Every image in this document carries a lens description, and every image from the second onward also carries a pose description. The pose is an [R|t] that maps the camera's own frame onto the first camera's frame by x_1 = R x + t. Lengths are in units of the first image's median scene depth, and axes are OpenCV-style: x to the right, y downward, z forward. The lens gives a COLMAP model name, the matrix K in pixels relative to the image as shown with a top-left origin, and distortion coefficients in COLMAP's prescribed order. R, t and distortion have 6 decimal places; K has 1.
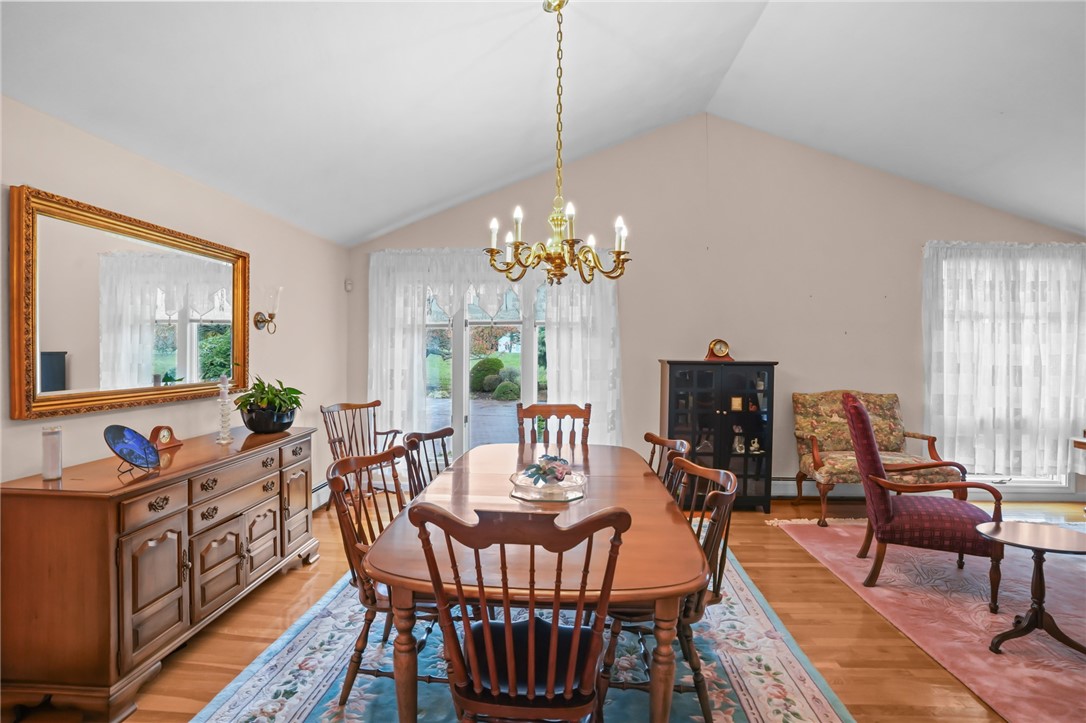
lens RADIAL K [[500.4, 0, 543.7], [0, 500.4, 354.6], [0, 0, 1]] dist [-0.075156, 0.029046]
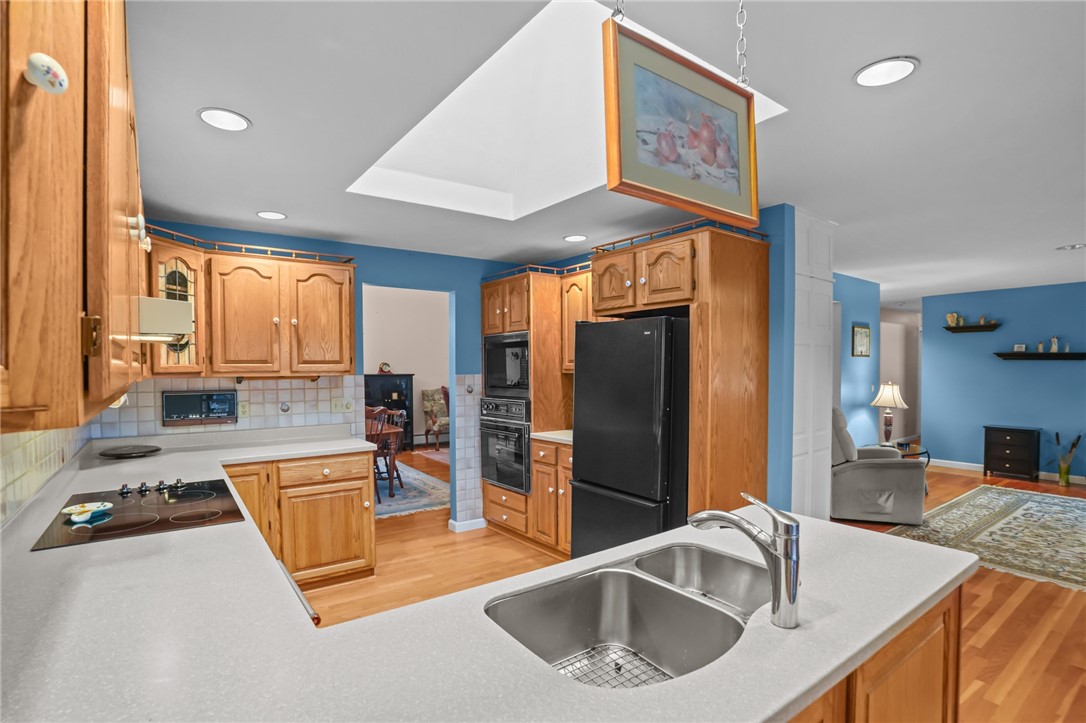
lens RADIAL K [[525.1, 0, 535.7], [0, 525.1, 379.6], [0, 0, 1]] dist [-0.068436, 0.025429]
pose [[0.779662, -0.026331, 0.625647, -0.452400], [0.013492, 0.999590, 0.025255, -0.008733], [-0.626055, -0.011249, 0.779698, -0.925990]]
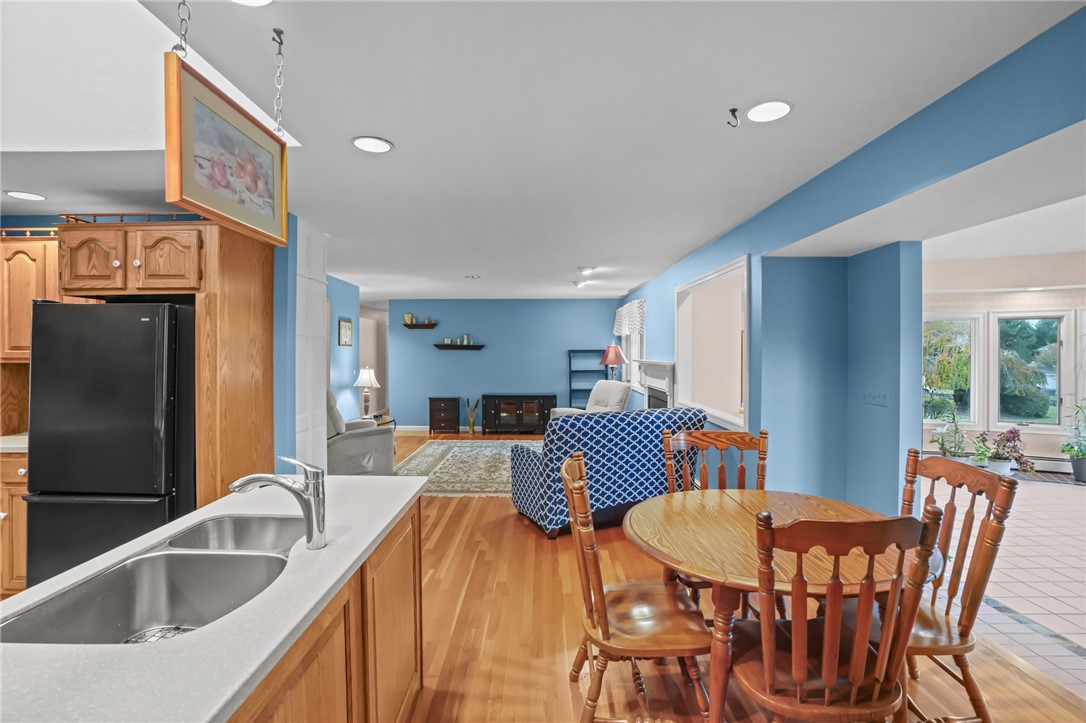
lens RADIAL K [[500.4, 0, 543.7], [0, 500.4, 354.6], [0, 0, 1]] dist [-0.075156, 0.029046]
pose [[-0.059865, -0.011249, 0.998143, -0.529426], [0.006619, 0.999910, 0.011666, -0.010763], [-0.998185, 0.007305, -0.059785, -0.939217]]
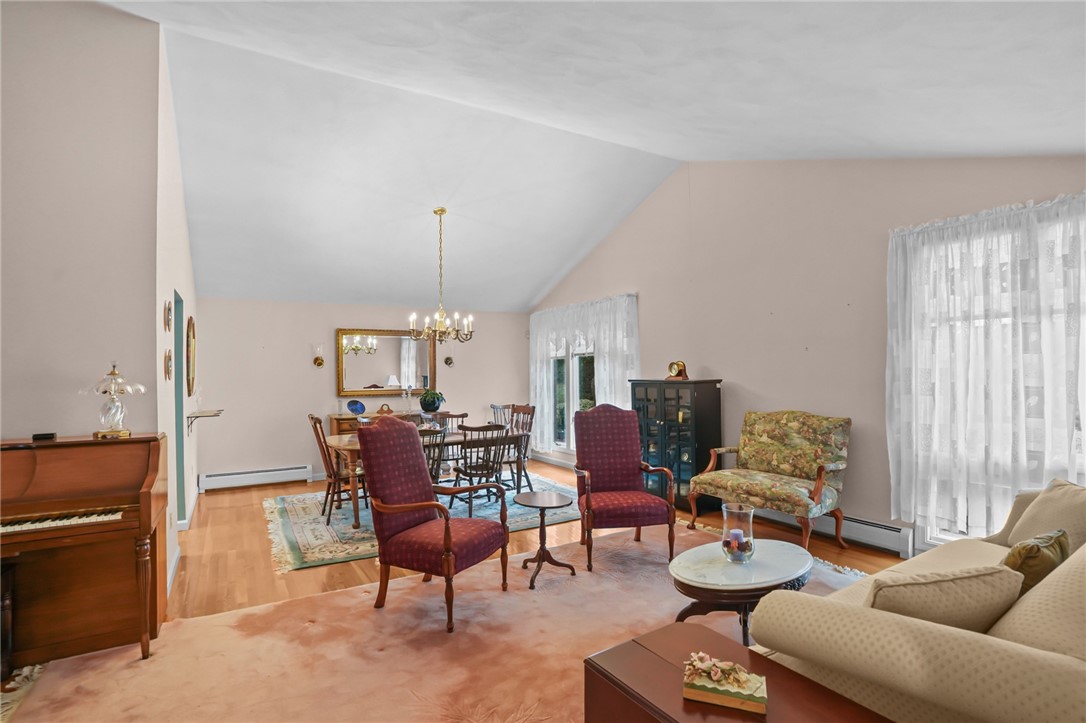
lens RADIAL K [[525.1, 0, 535.7], [0, 525.1, 379.6], [0, 0, 1]] dist [-0.068436, 0.025429]
pose [[0.571570, -0.004978, -0.820538, 1.167238], [0.010111, 0.999948, 0.000976, 0.006951], [0.820491, -0.008854, 0.571591, 0.029961]]
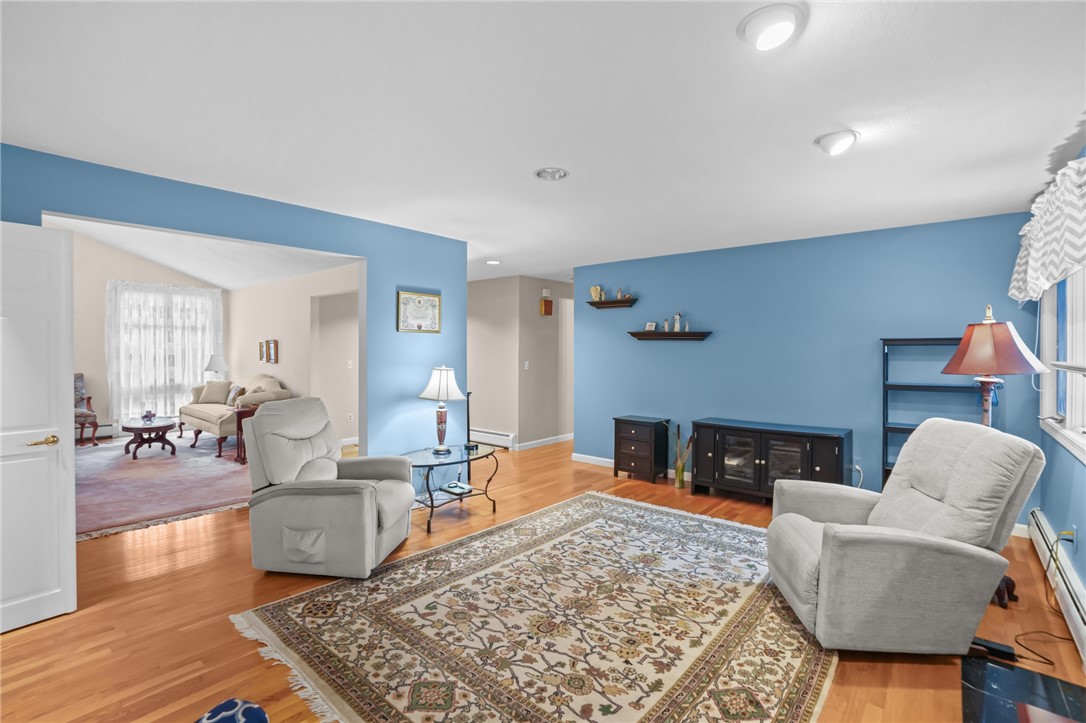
lens RADIAL K [[500.4, 0, 543.7], [0, 500.4, 354.6], [0, 0, 1]] dist [-0.075156, 0.029046]
pose [[0.606305, -0.011562, 0.795148, 0.396795], [0.005101, 0.999930, 0.010650, 0.010943], [-0.795216, -0.002401, 0.606322, -1.207812]]
